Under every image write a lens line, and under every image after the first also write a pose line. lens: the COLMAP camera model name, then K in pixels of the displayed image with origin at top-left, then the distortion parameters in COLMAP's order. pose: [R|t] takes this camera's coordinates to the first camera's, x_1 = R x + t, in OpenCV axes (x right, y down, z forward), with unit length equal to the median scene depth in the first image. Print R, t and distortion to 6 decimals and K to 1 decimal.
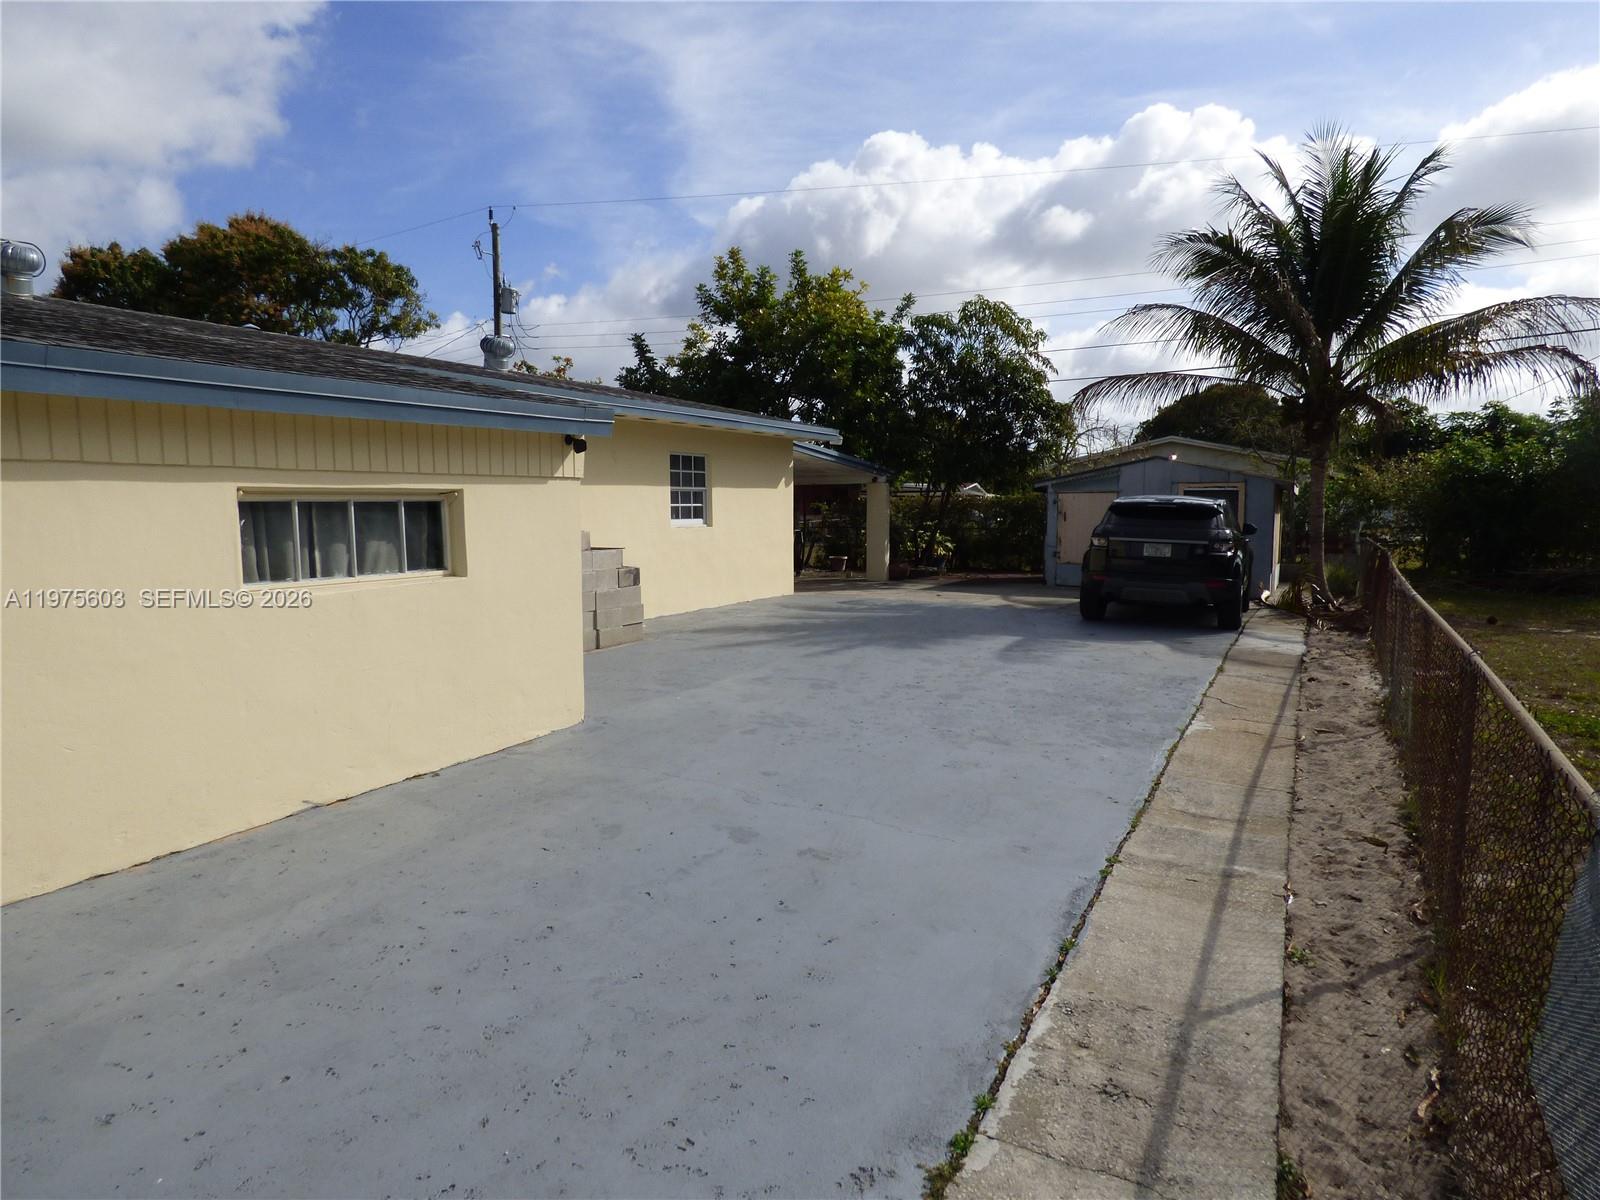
lens RADIAL K [[967.7, 0, 799.1], [0, 967.7, 605.8], [0, 0, 1]] dist [-0.007586, -0.001798]
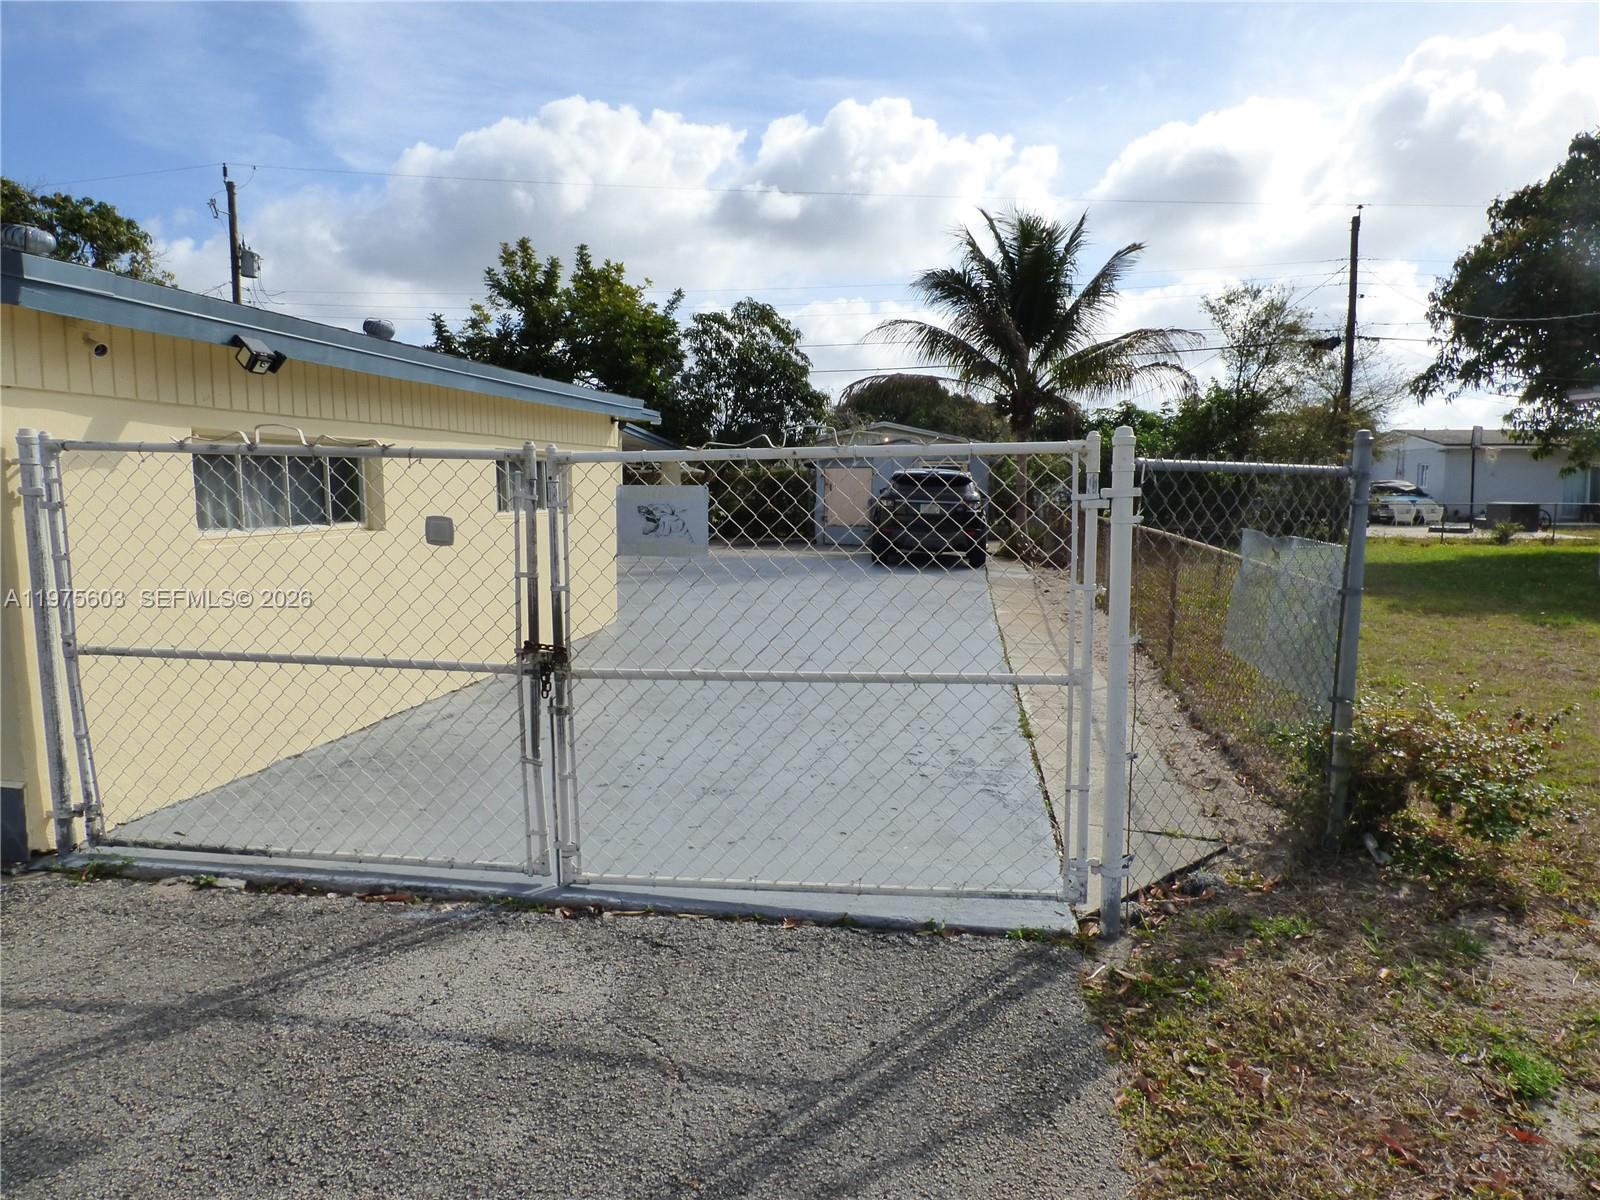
lens RADIAL K [[1032.1, 0, 761.4], [0, 1032.1, 601.3], [0, 0, 1]] dist [0.010307, -0.004702]
pose [[0.960858, -0.022277, 0.276144, -0.157254], [0.020906, 0.999750, 0.007907, 0.037407], [-0.276251, -0.001824, 0.961084, -0.210573]]
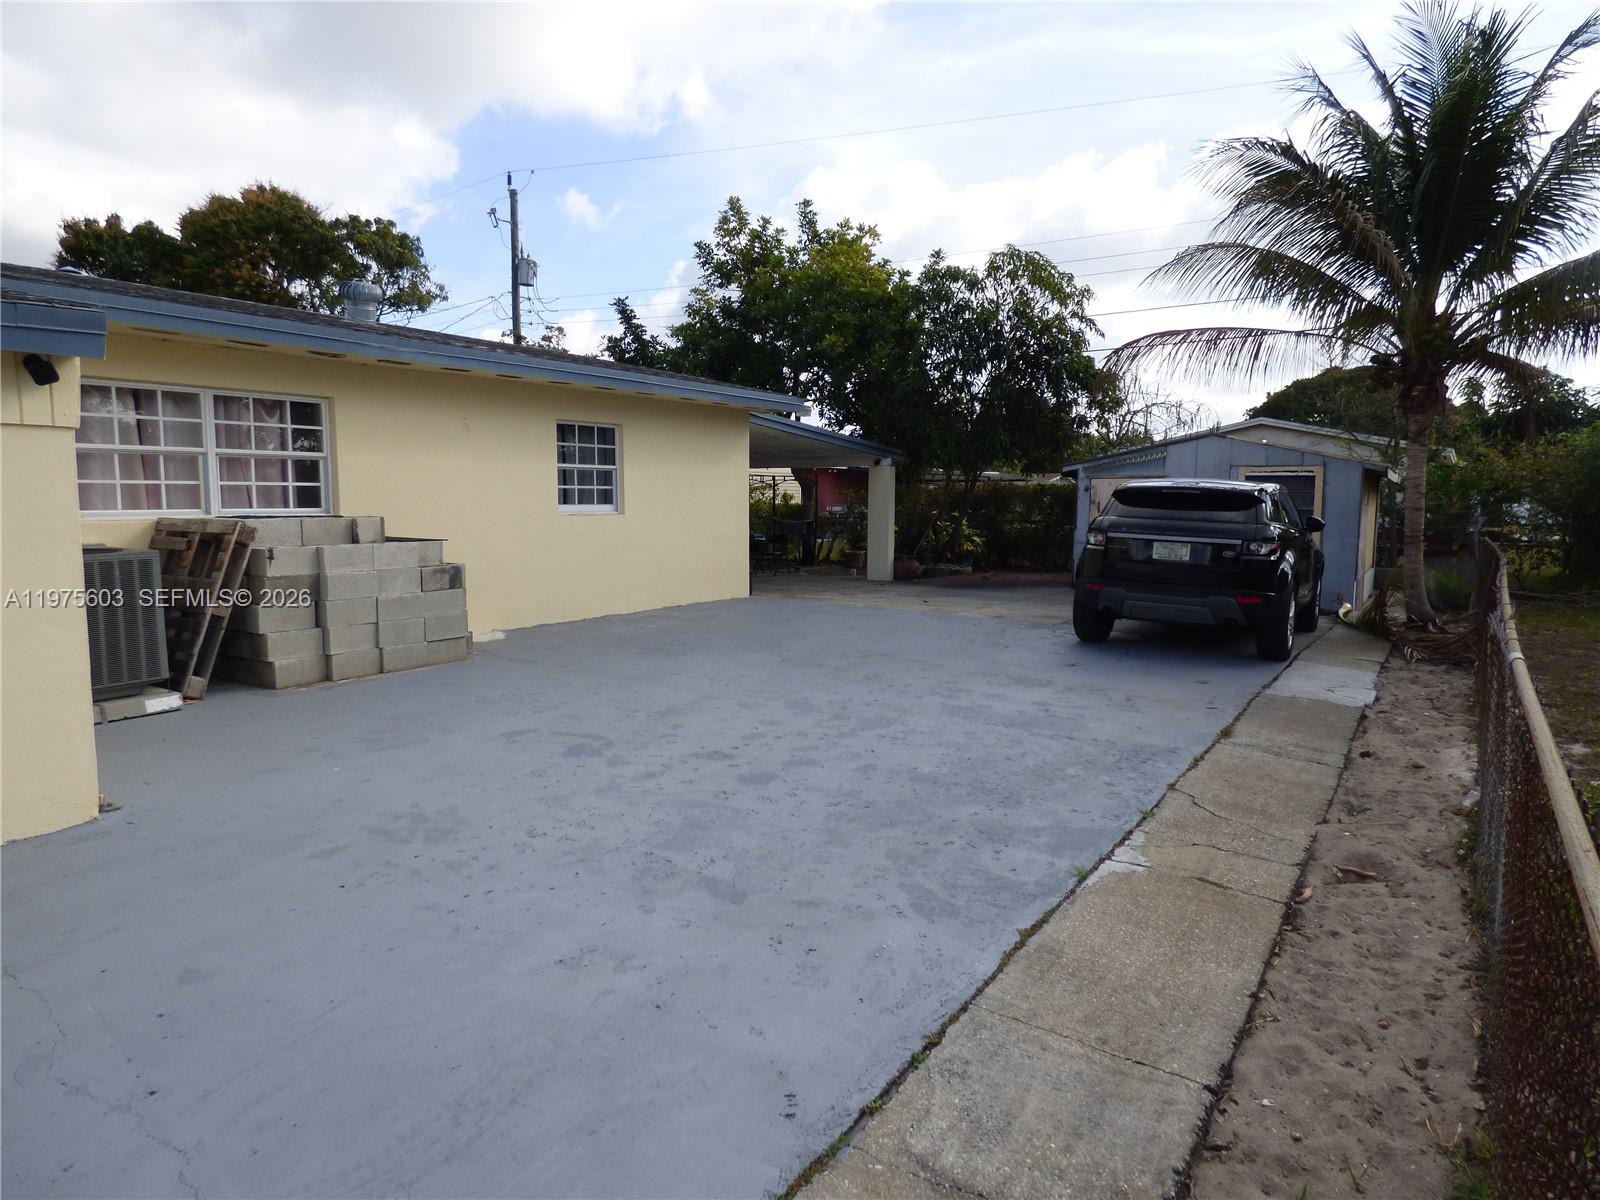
lens RADIAL K [[967.7, 0, 809.9], [0, 967.7, 602.3], [0, 0, 1]] dist [-0.007586, -0.001798]
pose [[0.995565, 0.018301, -0.092277, 0.099628], [-0.017804, 0.999822, 0.006216, -0.011053], [0.092374, -0.004545, 0.995714, 0.146313]]
